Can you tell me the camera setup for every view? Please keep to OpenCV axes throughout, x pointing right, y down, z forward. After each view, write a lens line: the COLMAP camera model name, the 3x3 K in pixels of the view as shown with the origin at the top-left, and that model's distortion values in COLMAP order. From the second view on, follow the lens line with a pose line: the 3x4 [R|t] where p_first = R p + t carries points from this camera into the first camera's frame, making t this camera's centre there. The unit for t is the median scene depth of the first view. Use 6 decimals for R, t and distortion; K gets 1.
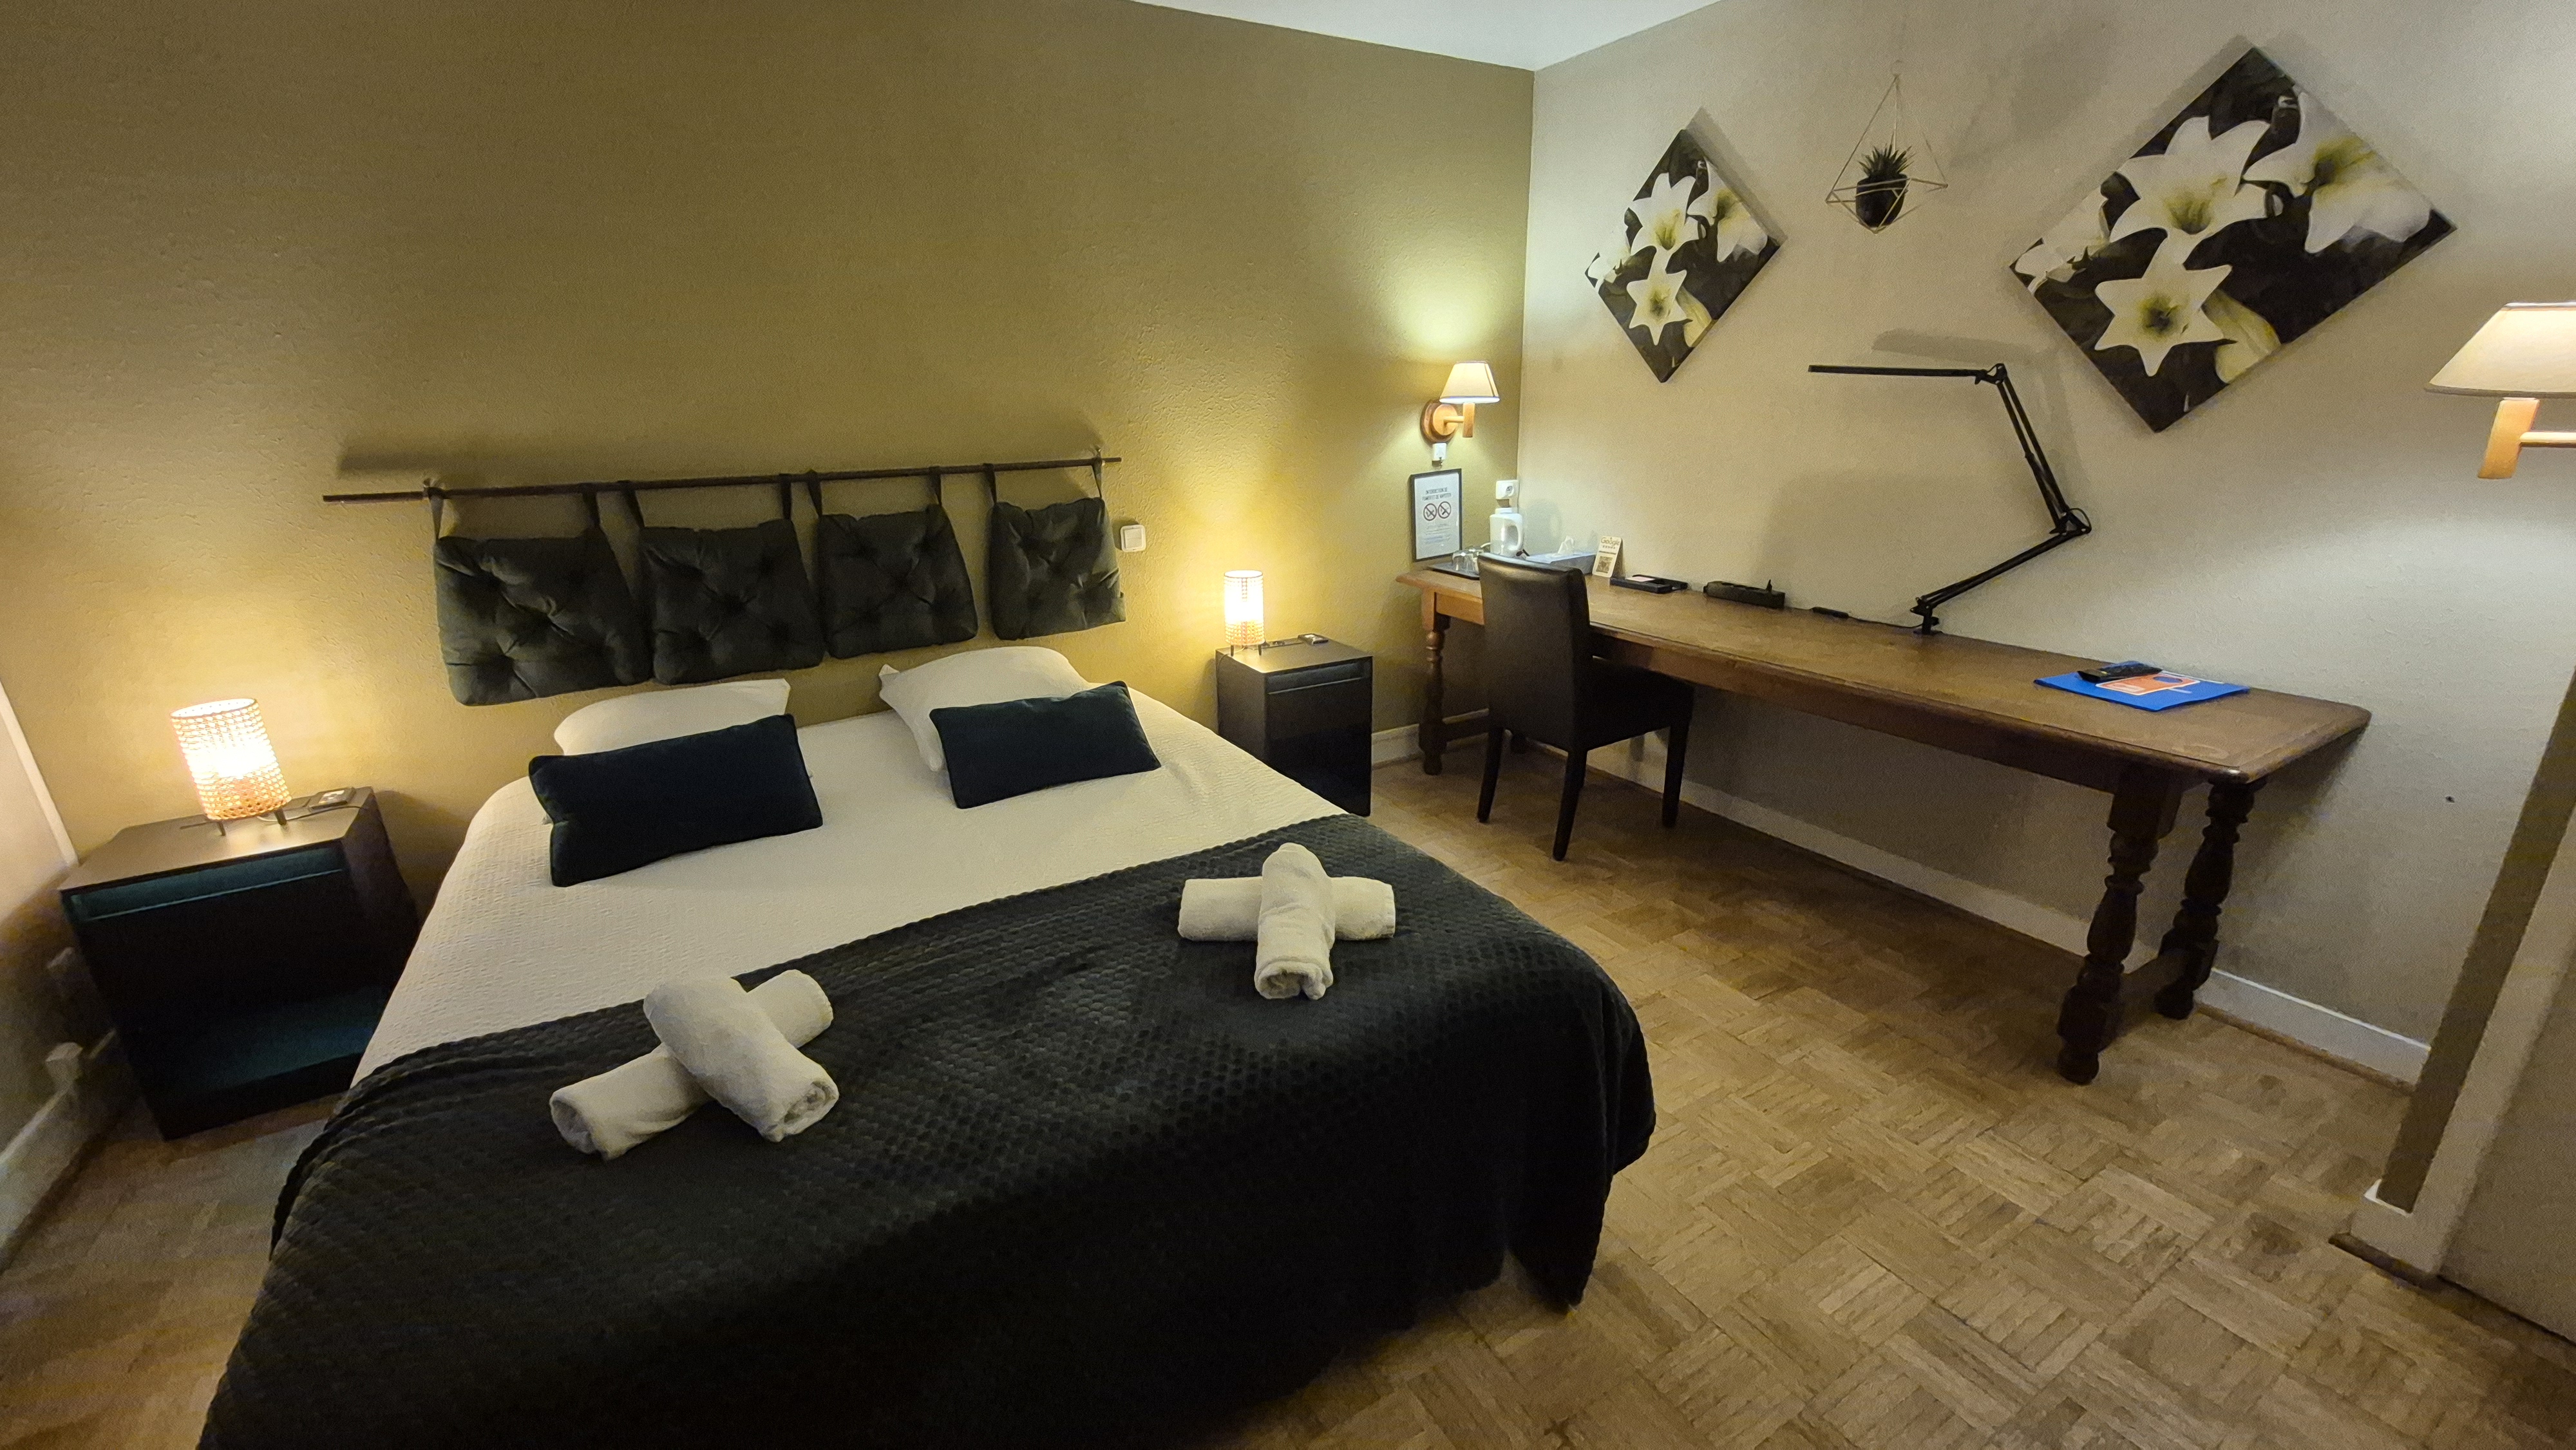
lens RADIAL K [[1014.7, 0, 1288.0], [0, 1014.7, 725.0], [0, 0, 1]] dist [-0.000887, 0.000435]
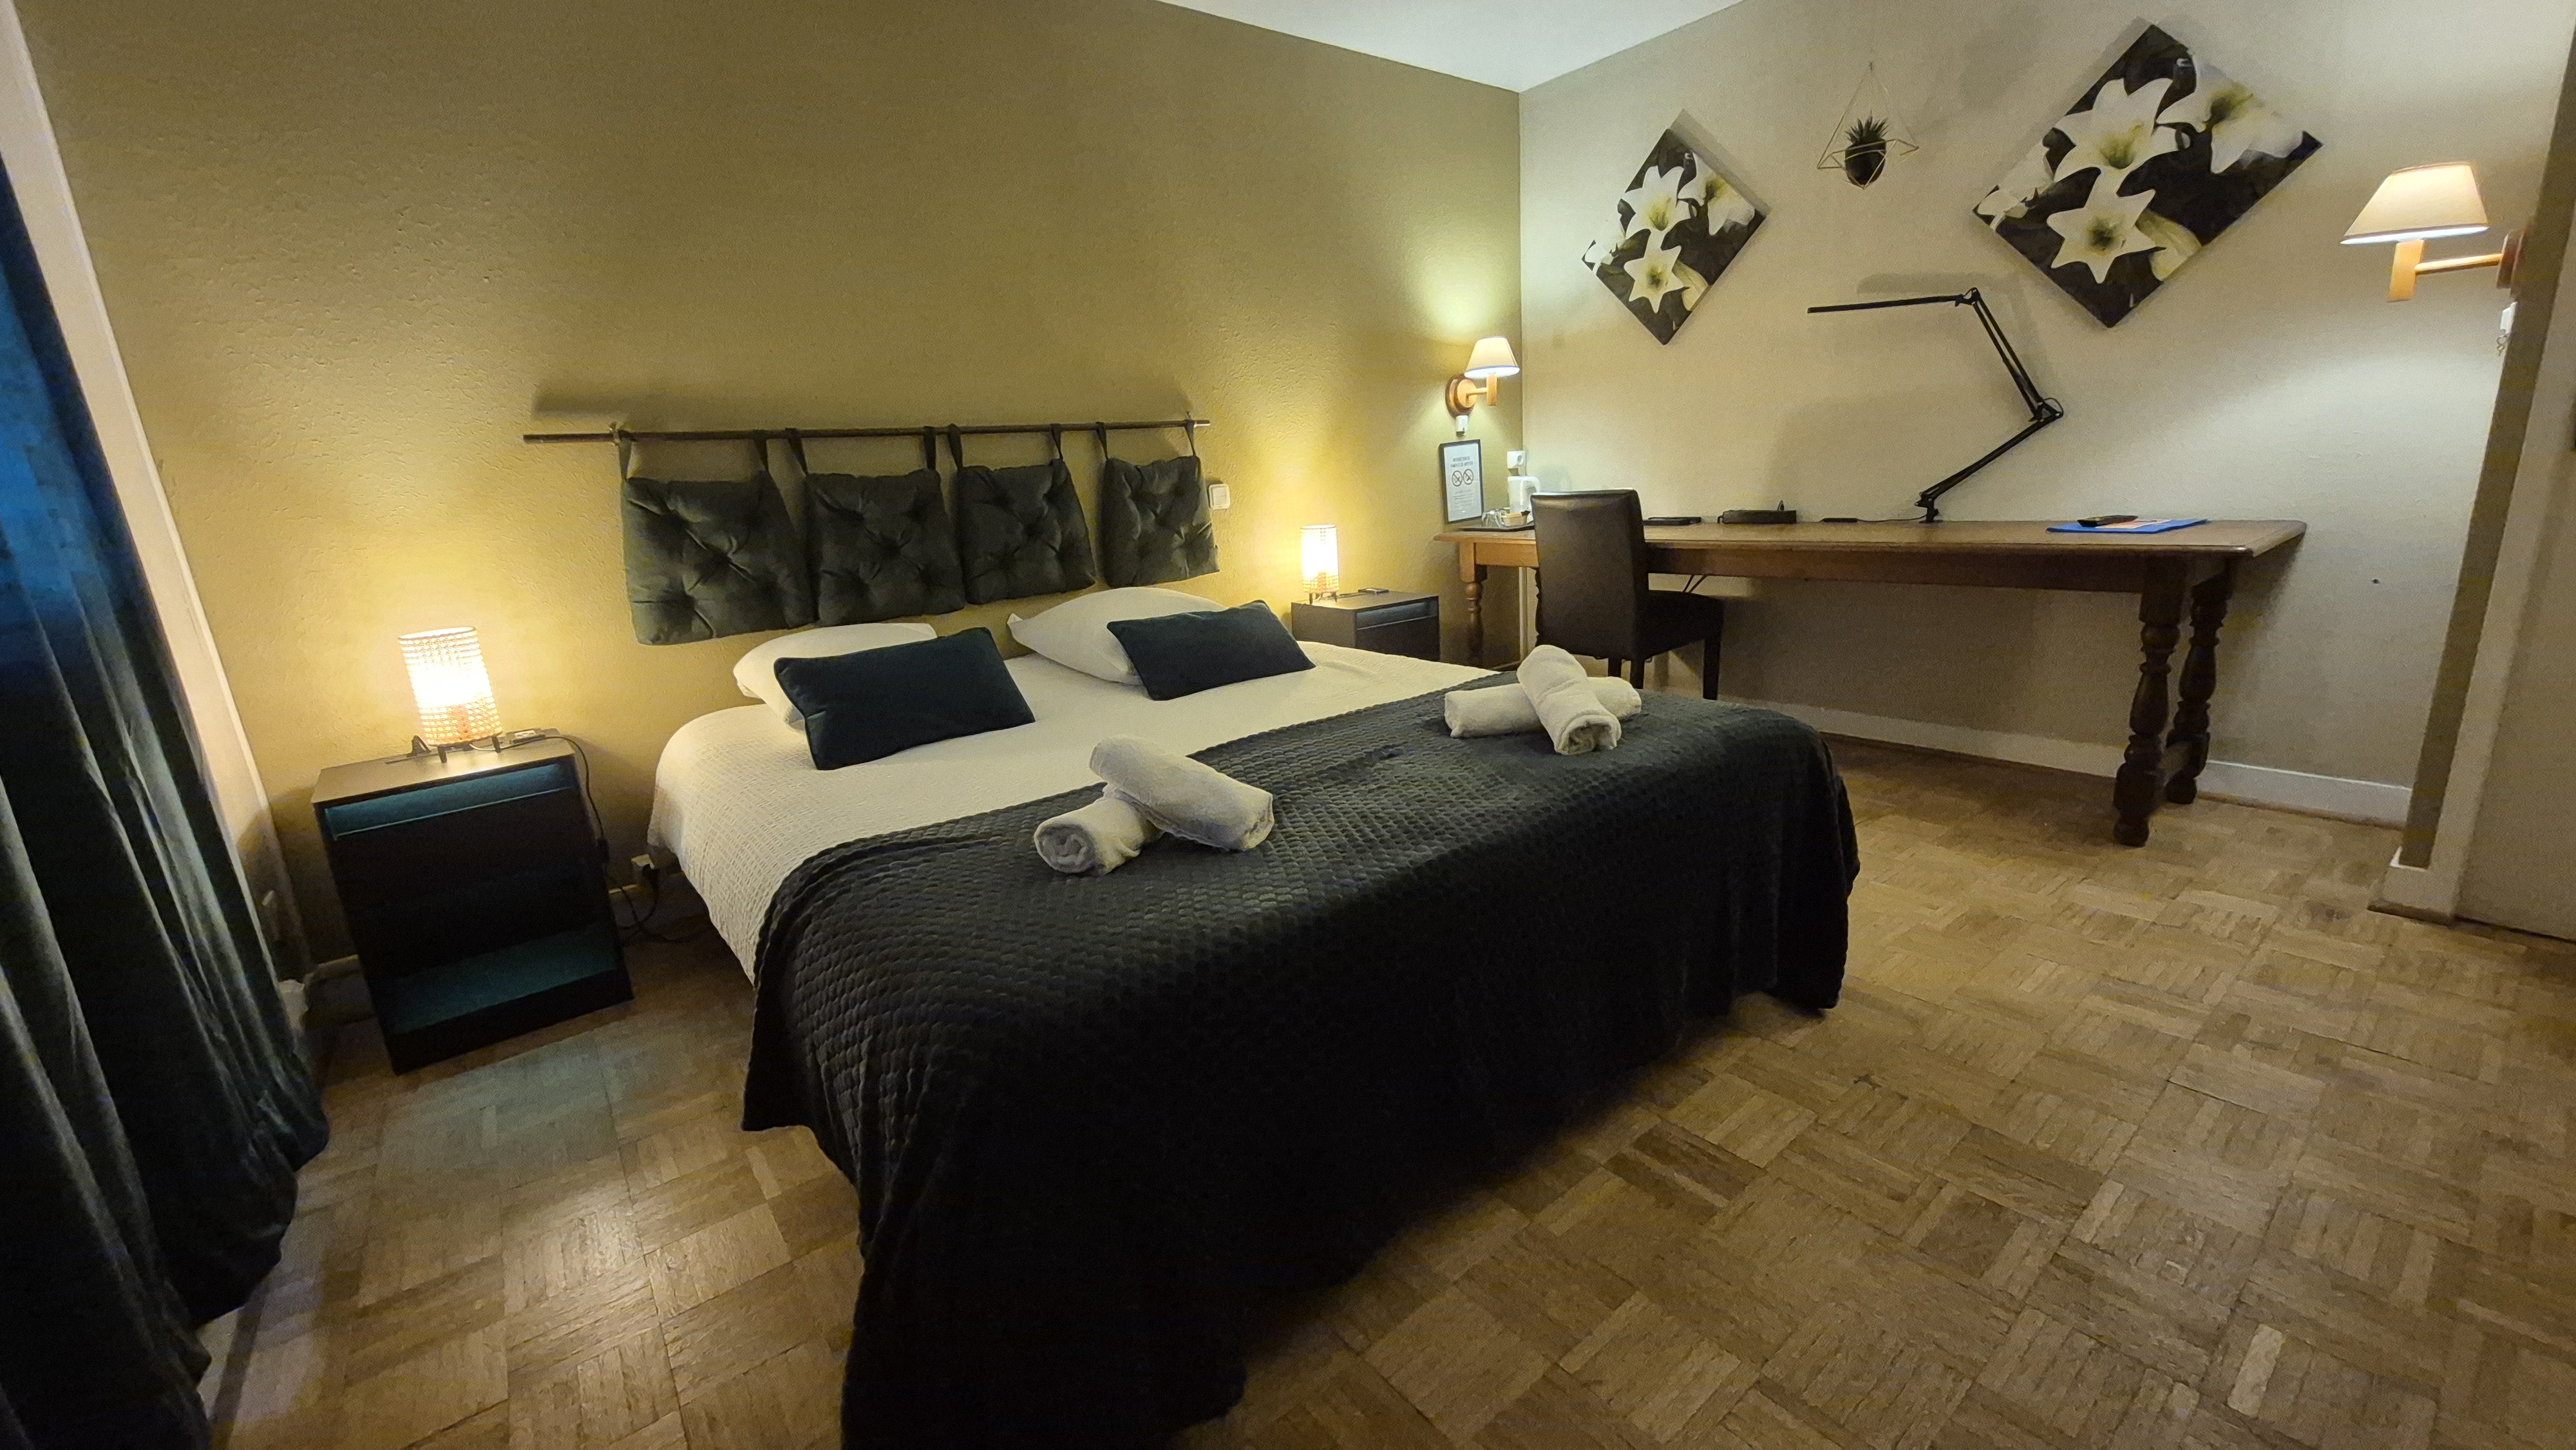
lens RADIAL K [[1014.7, 0, 1288.0], [0, 1014.7, 725.0], [0, 0, 1]] dist [-0.000887, 0.000435]
pose [[0.990068, -0.073742, 0.119702, -0.300355], [0.082528, 0.994115, -0.070179, 0.183897], [-0.113822, 0.079361, 0.990326, -0.074523]]
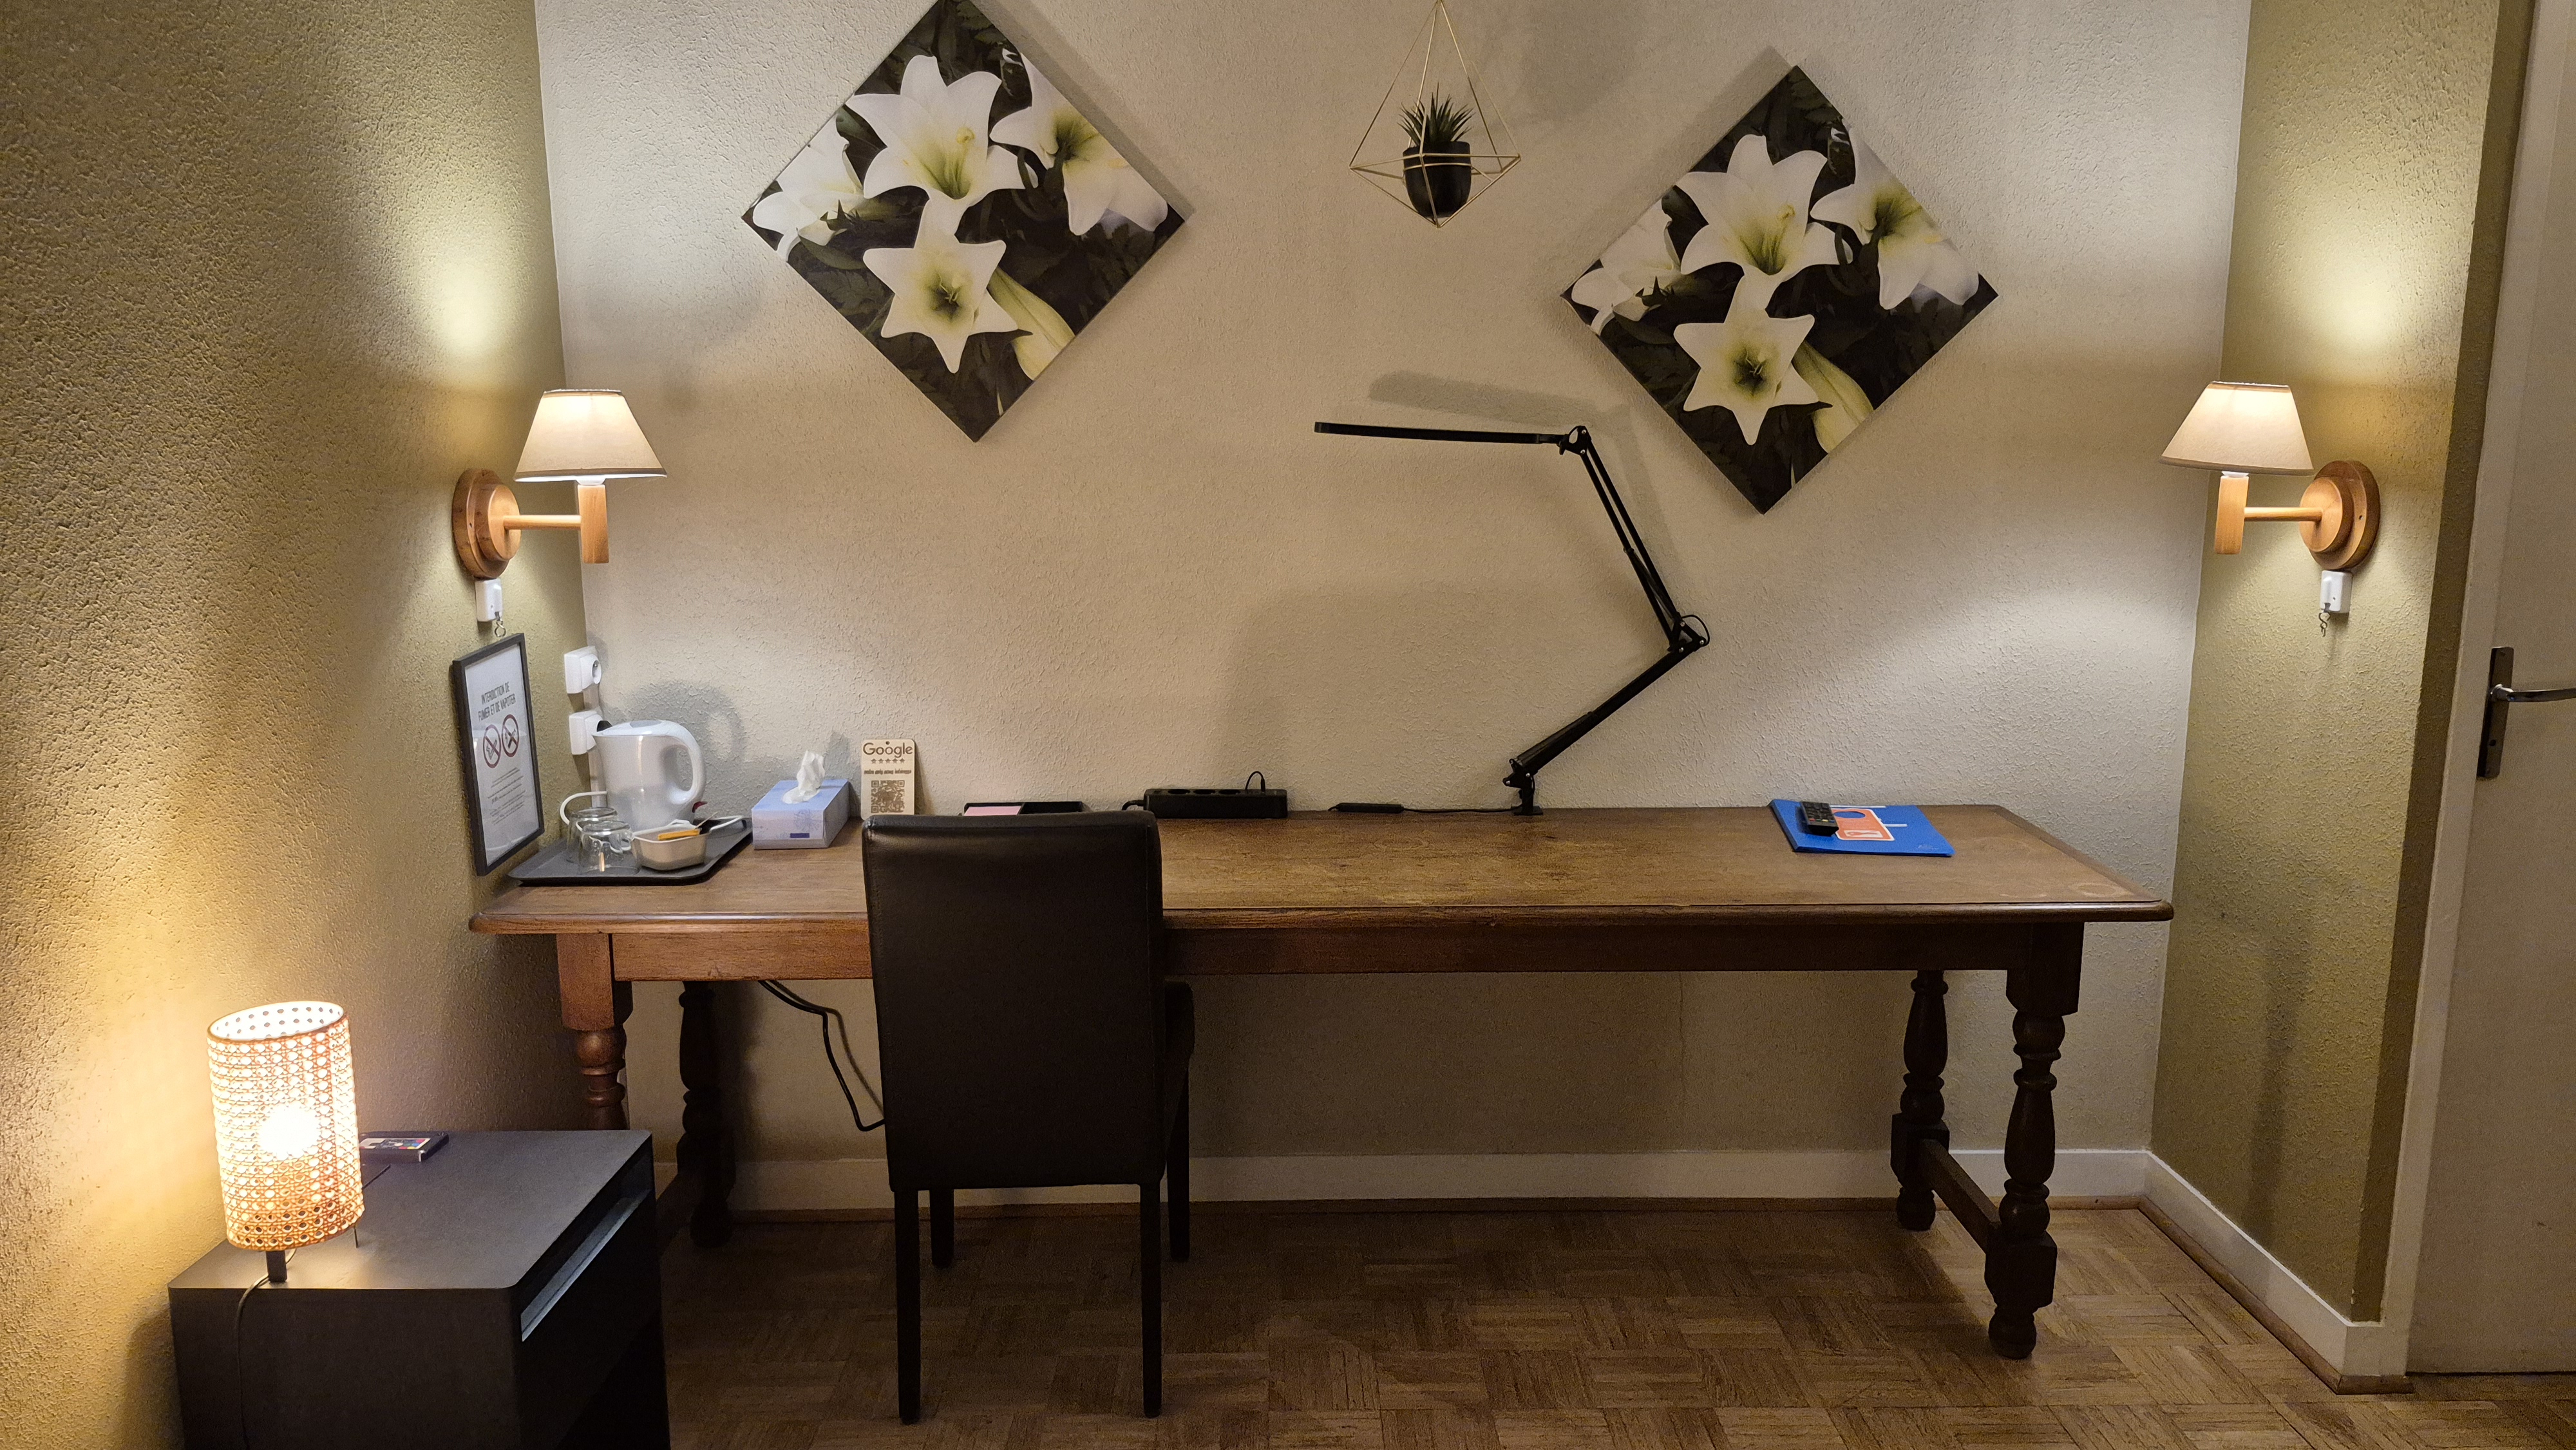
lens RADIAL K [[1820.7, 0, 1288.0], [0, 1820.7, 725.0], [0, 0, 1]] dist [0.128468, -0.179822]
pose [[0.490883, -0.138140, 0.860204, -0.521637], [0.265479, 0.964111, 0.003329, -0.212703], [-0.829792, 0.226732, 0.509939, 0.563637]]
